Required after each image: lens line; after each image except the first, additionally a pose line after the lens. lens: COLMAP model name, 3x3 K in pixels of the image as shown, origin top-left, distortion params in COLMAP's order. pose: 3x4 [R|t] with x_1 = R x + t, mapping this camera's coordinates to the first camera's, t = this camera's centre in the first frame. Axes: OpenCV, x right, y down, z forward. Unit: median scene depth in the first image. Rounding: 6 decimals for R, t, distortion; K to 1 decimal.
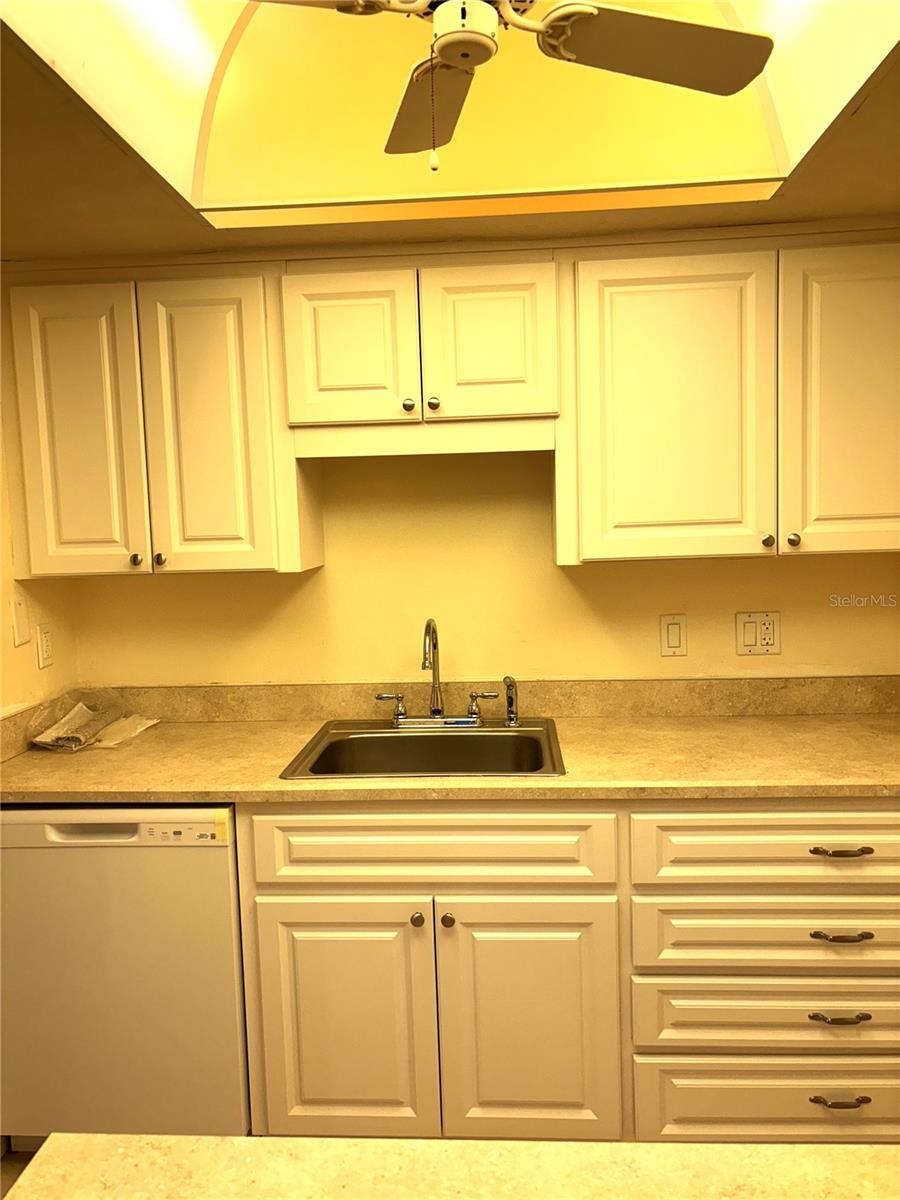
lens RADIAL K [[902.0, 0, 445.6], [0, 902.0, 597.1], [0, 0, 1]] dist [0.042252, -0.050317]
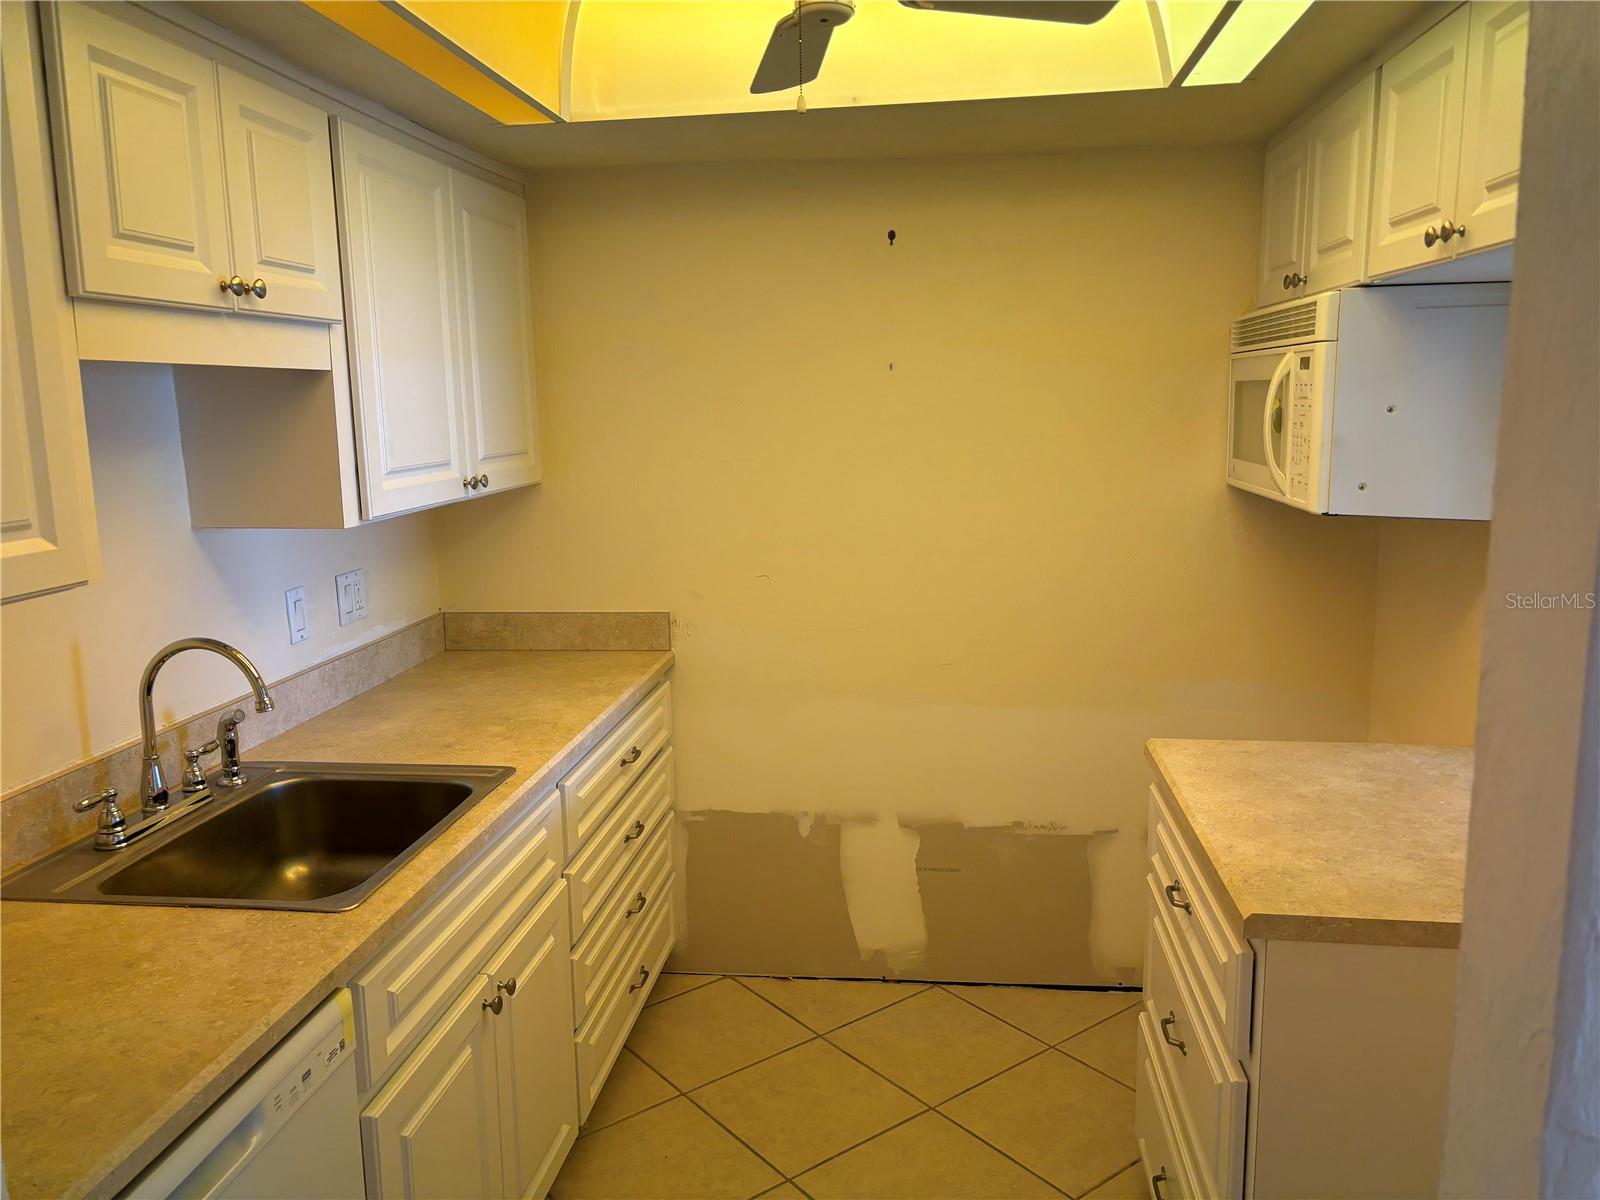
lens RADIAL K [[1202.6, 0, 800.0], [0, 1202.6, 600.0], [0, 0, 1]] dist [0.042252, -0.050317]
pose [[0.064577, -0.138342, 0.988277, -0.853269], [0.105963, 0.985696, 0.131057, -0.069577], [-0.992271, 0.096258, 0.078312, 0.572636]]
